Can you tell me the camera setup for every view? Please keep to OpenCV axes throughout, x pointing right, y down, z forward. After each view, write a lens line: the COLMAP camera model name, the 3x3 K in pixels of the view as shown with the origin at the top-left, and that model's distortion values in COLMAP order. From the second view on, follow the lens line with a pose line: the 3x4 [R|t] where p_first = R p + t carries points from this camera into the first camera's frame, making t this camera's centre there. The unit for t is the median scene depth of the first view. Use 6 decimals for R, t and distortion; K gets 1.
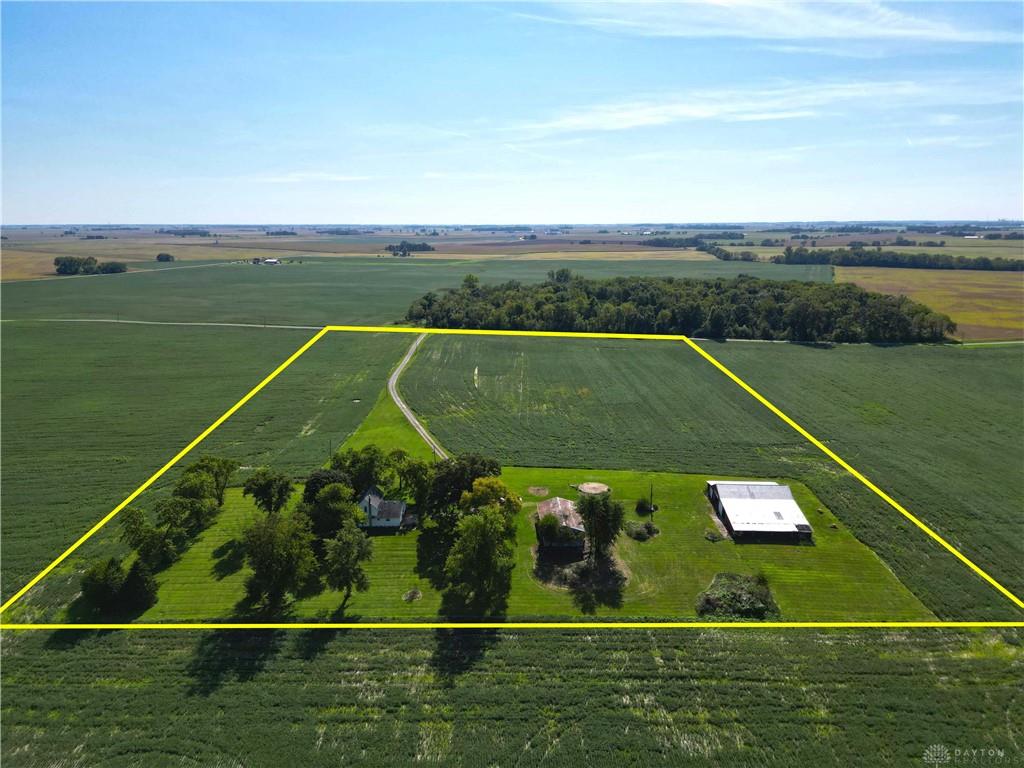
lens RADIAL K [[714.9, 0, 508.3], [0, 714.9, 384.2], [0, 0, 1]] dist [0.094357, -0.106538]
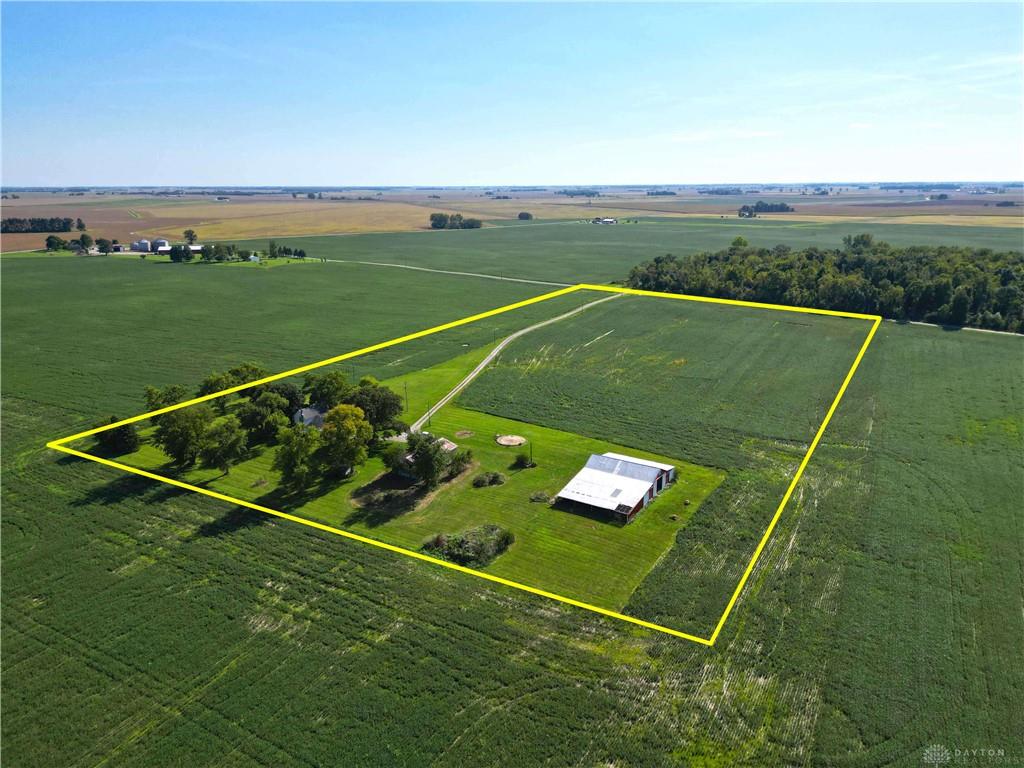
lens RADIAL K [[714.9, 0, 508.3], [0, 714.9, 384.2], [0, 0, 1]] dist [0.094357, -0.106538]
pose [[0.864618, 0.135596, -0.483786, 0.241427], [-0.110143, 0.990625, 0.080807, -0.008281], [0.490208, -0.016581, 0.871448, 0.034188]]
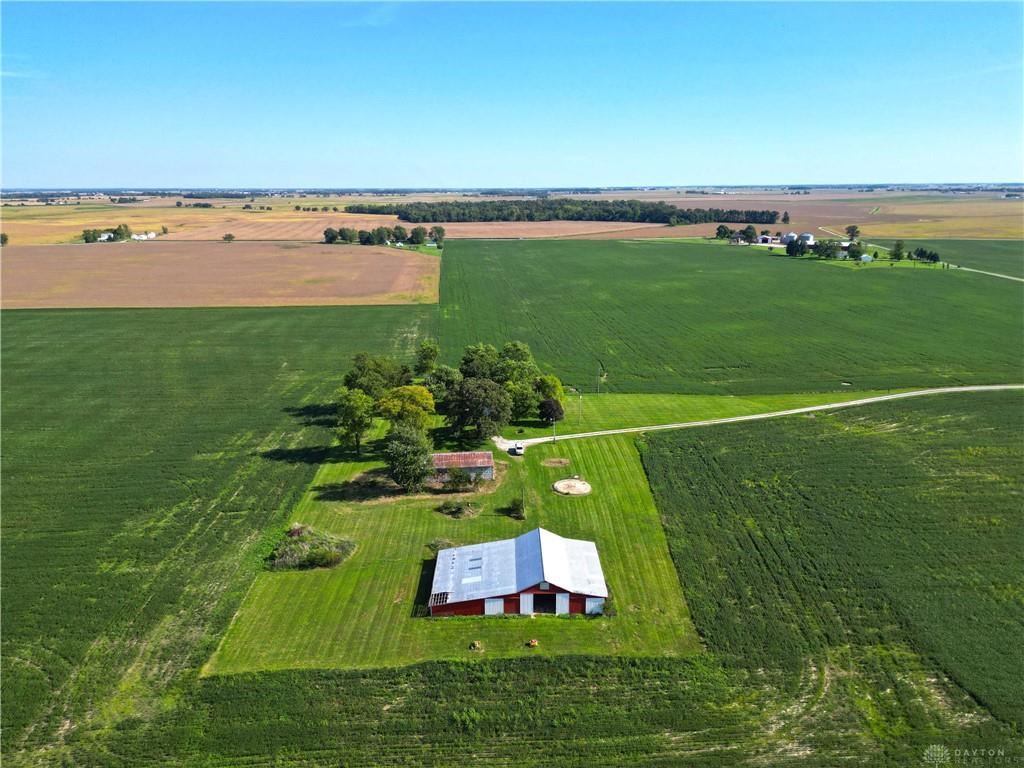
lens RADIAL K [[714.9, 0, 508.3], [0, 714.9, 384.2], [0, 0, 1]] dist [0.094357, -0.106538]
pose [[0.058714, 0.272537, -0.960352, 0.347404], [-0.217647, 0.942364, 0.254126, -0.063775], [0.974260, 0.194097, 0.114647, 0.319923]]
